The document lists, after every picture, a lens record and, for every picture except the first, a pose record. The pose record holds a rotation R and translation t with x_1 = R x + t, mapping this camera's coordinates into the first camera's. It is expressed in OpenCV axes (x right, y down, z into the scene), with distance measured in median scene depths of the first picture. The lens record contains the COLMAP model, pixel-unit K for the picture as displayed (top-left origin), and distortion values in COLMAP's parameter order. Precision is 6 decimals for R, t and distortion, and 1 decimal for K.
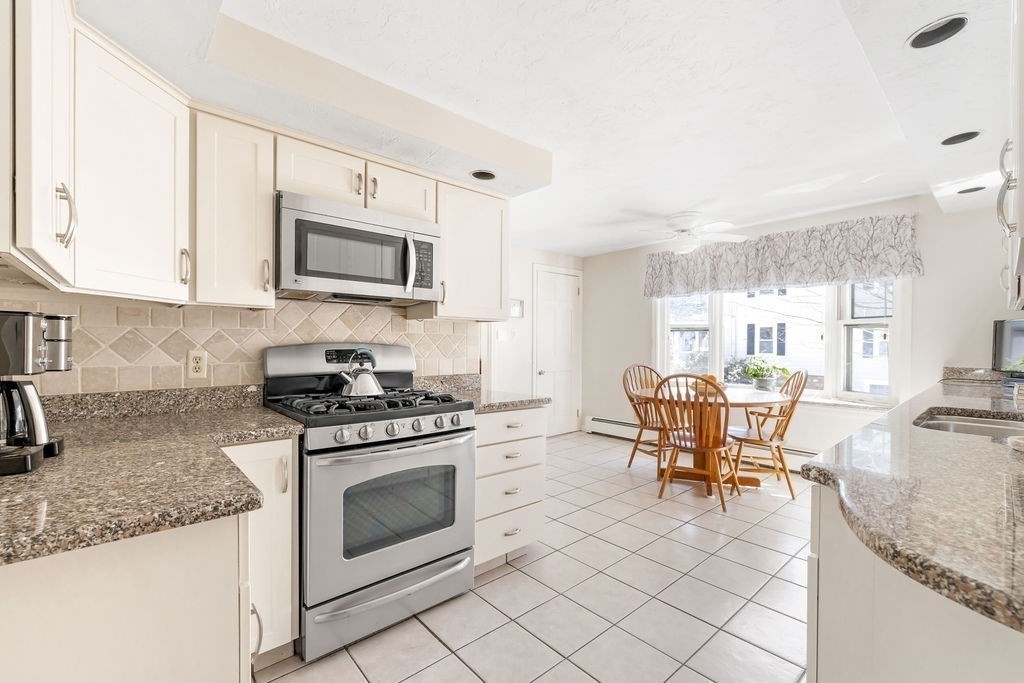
lens RADIAL K [[429.6, 0, 512.4], [0, 429.6, 344.7], [0, 0, 1]] dist [0.001356, 0.000027]
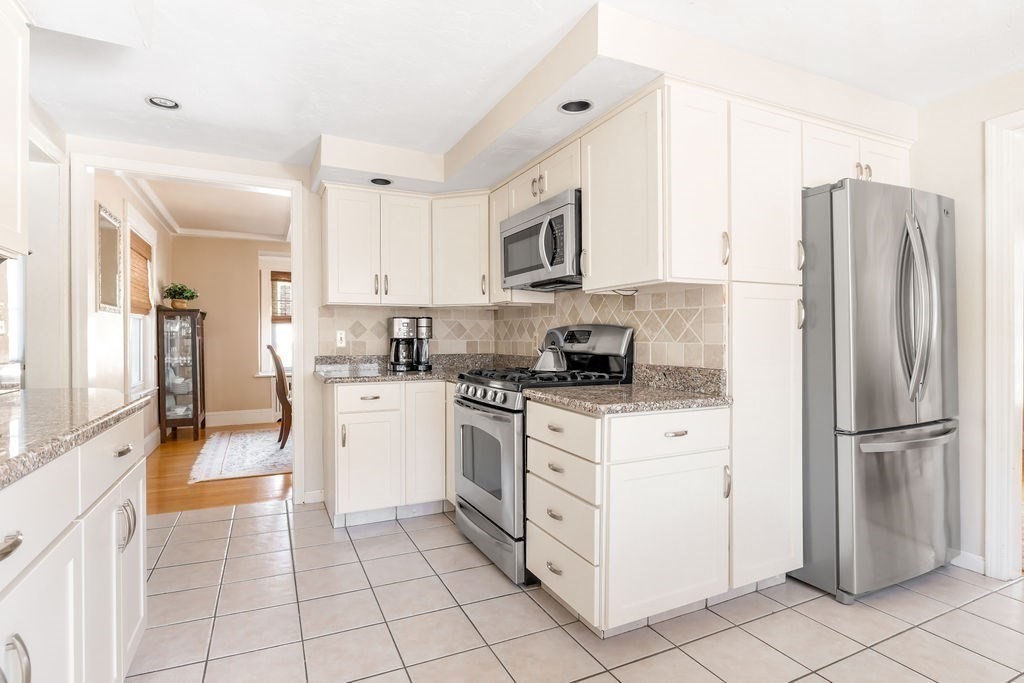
lens RADIAL K [[525.4, 0, 513.2], [0, 525.4, 338.1], [0, 0, 1]] dist [0.000118, 0.000004]
pose [[-0.260015, 0.002516, -0.965601, 0.930174], [0.001406, 0.999997, 0.002227, 0.026914], [0.965603, -0.000778, -0.260018, 1.189660]]
